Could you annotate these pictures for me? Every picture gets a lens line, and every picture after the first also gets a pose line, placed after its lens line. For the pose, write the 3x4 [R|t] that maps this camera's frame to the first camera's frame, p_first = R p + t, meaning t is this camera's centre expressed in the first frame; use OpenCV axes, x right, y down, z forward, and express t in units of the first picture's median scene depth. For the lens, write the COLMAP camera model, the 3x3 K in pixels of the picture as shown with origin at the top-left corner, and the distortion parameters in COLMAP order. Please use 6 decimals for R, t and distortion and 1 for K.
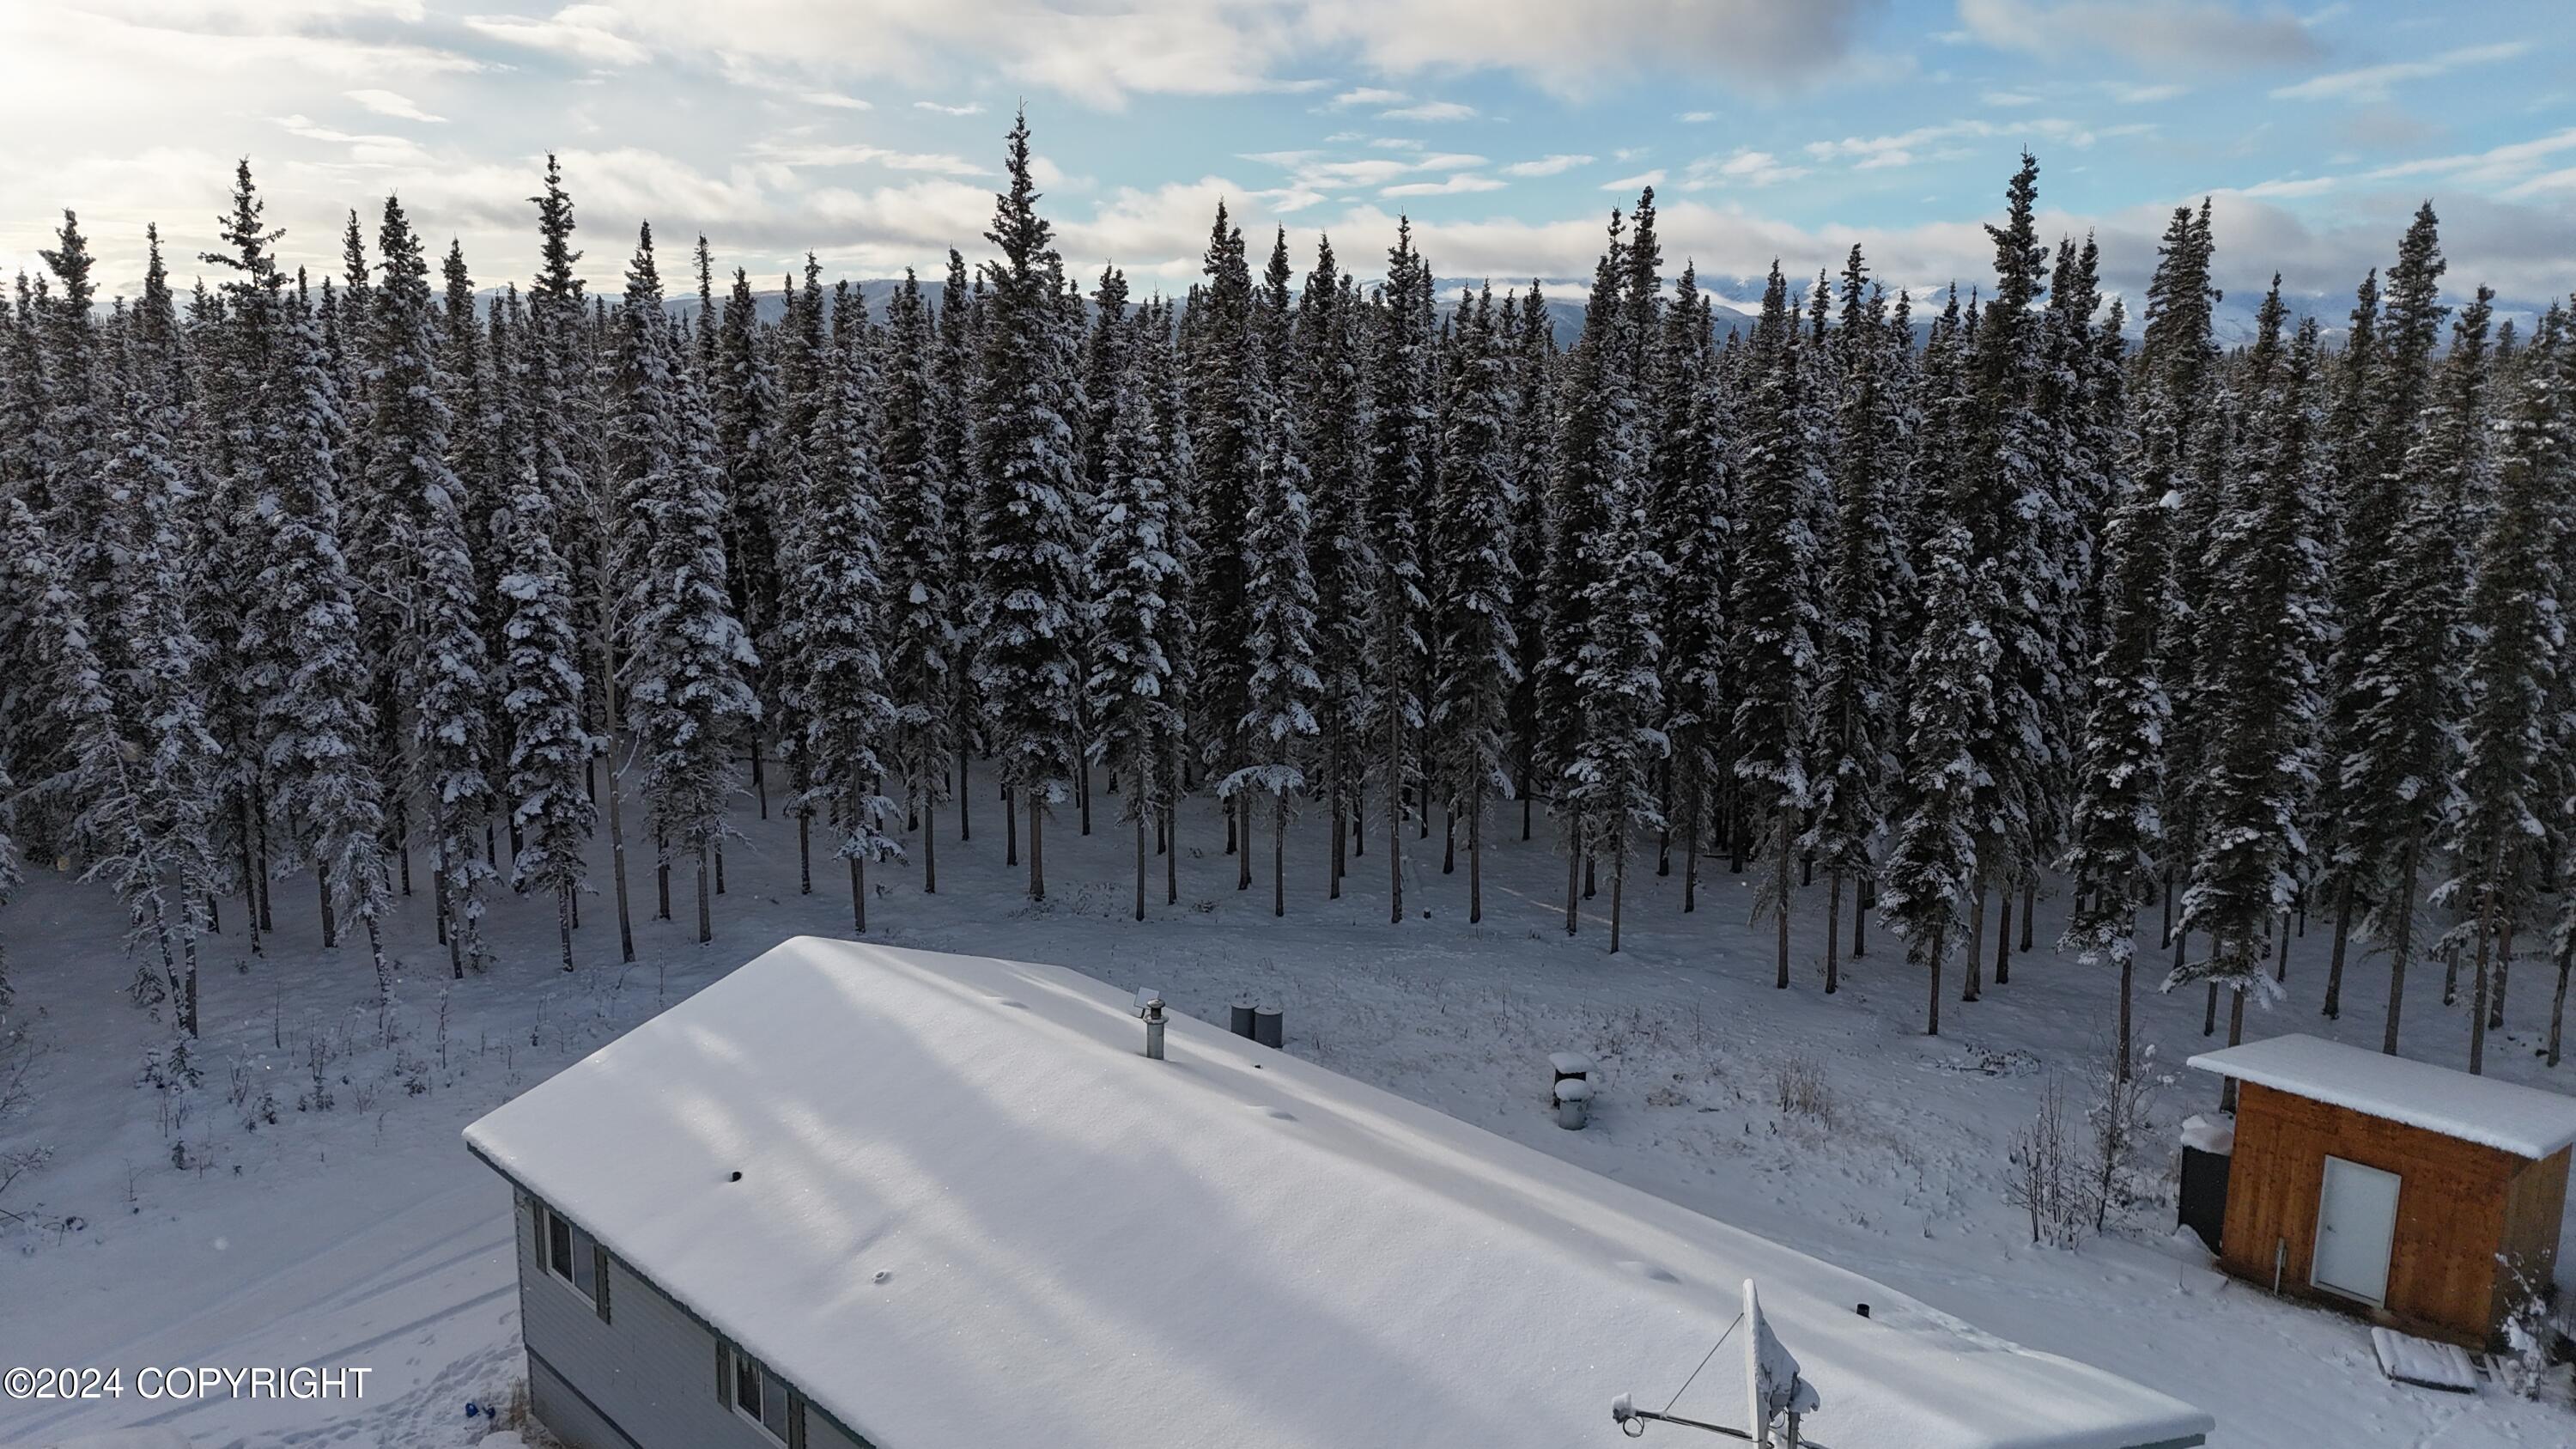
lens RADIAL K [[1882.8, 0, 1280.9], [0, 1882.8, 717.4], [0, 0, 1]] dist [0.088516, -0.090041]
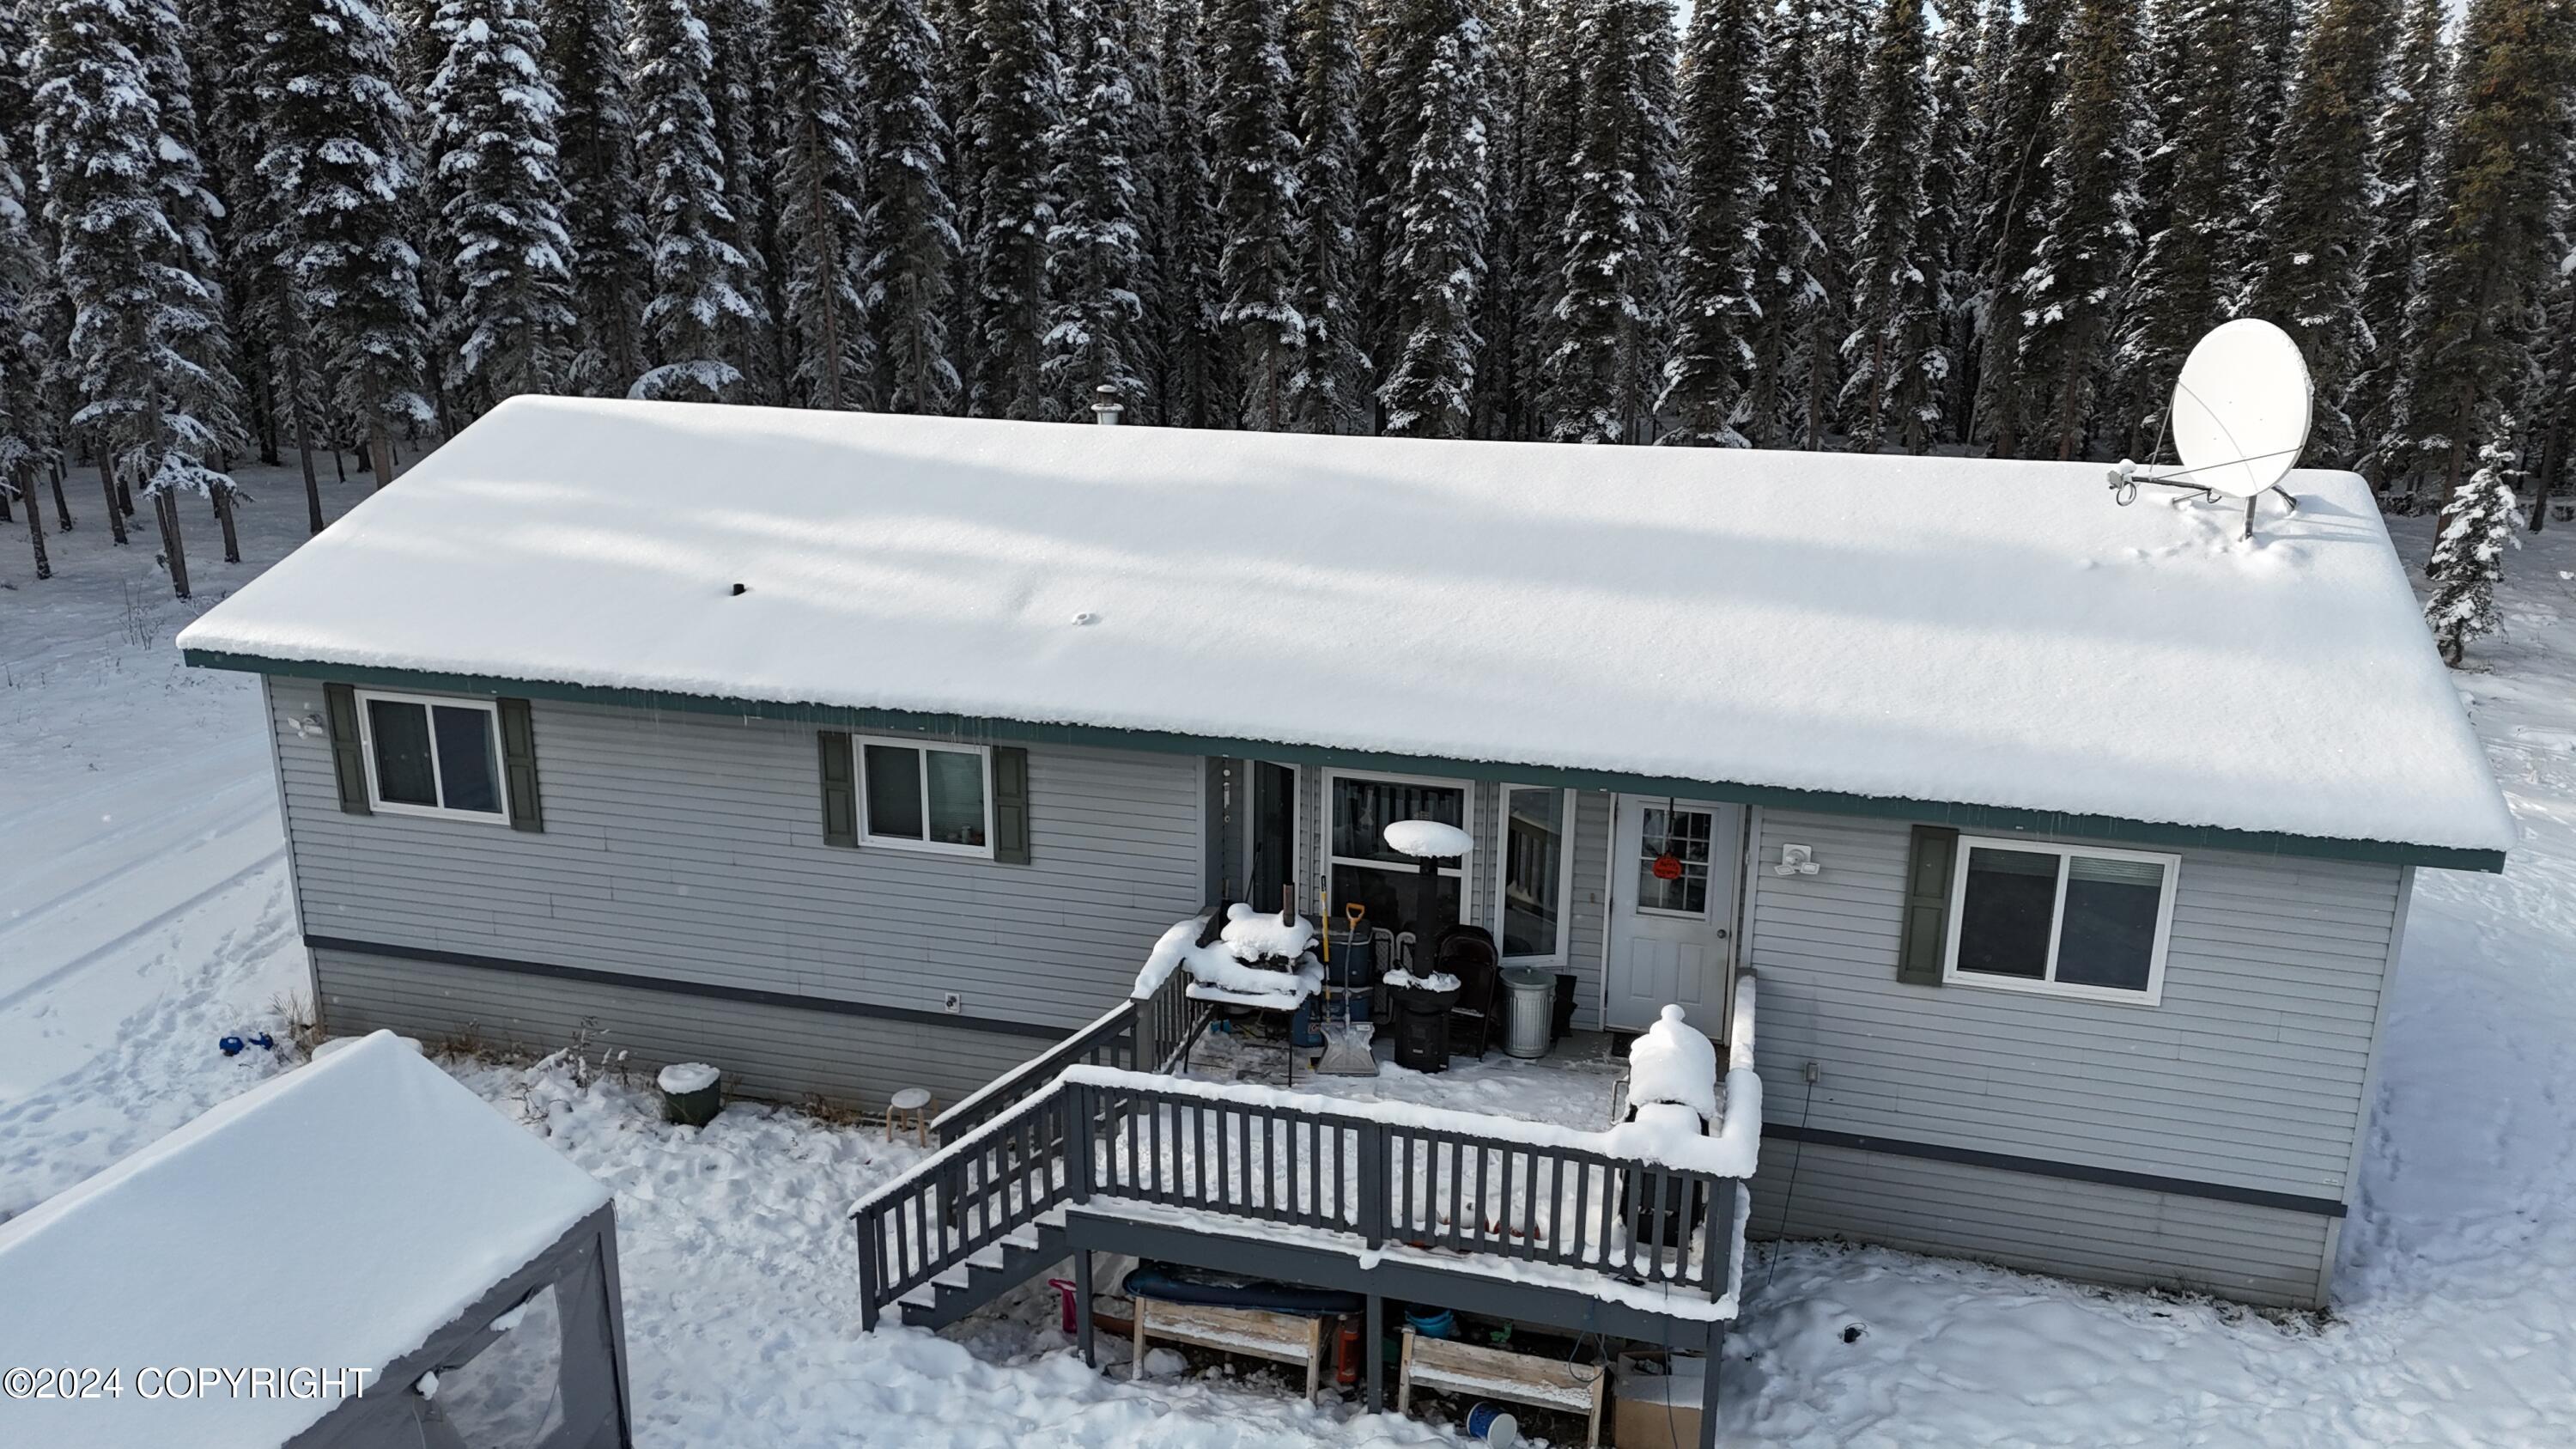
lens RADIAL K [[1882.8, 0, 1280.8], [0, 1882.8, 723.8], [0, 0, 1]] dist [0.088516, -0.090041]
pose [[0.857769, -0.145349, 0.493058, -0.251064], [0.093332, 0.987285, 0.128675, 0.113550], [-0.505492, -0.064355, 0.860428, 0.125575]]
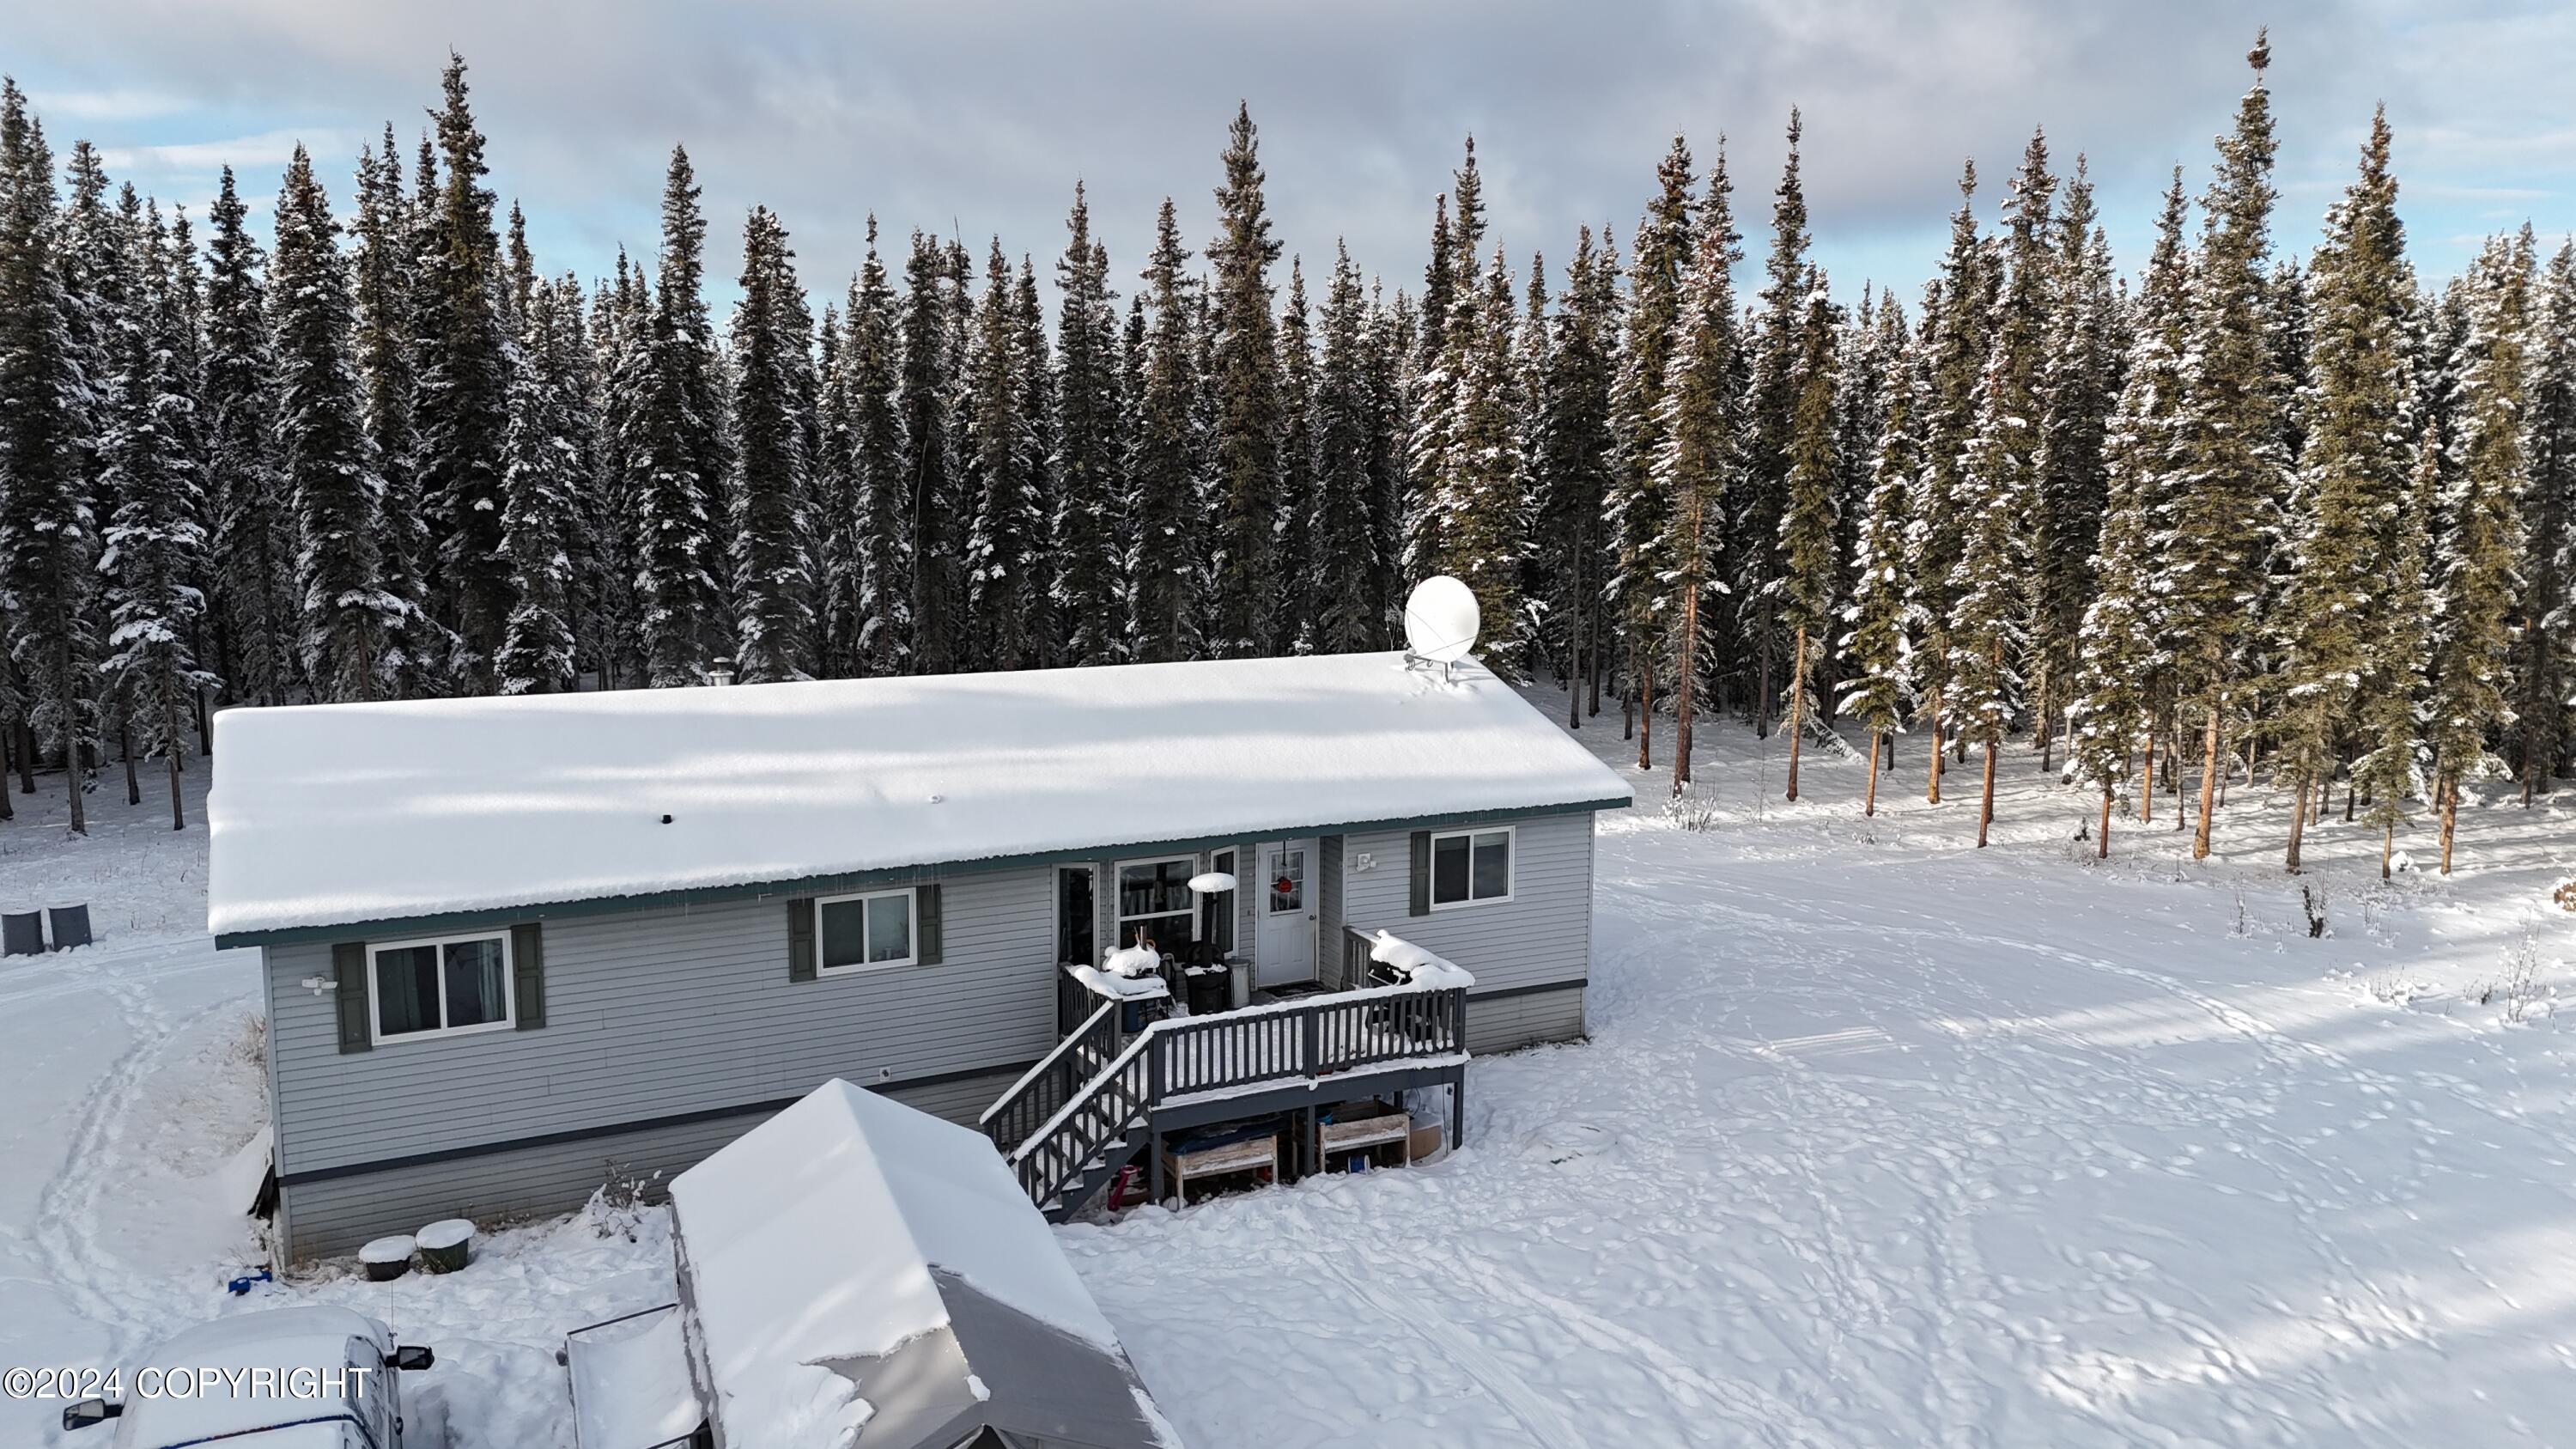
lens RADIAL K [[1882.8, 0, 1288.2], [0, 1882.8, 721.5], [0, 0, 1]] dist [0.088516, -0.090041]
pose [[0.289072, -0.148089, 0.945784, -0.604227], [0.170458, 0.980137, 0.101369, 0.074457], [-0.942009, 0.131913, 0.308573, 0.186654]]
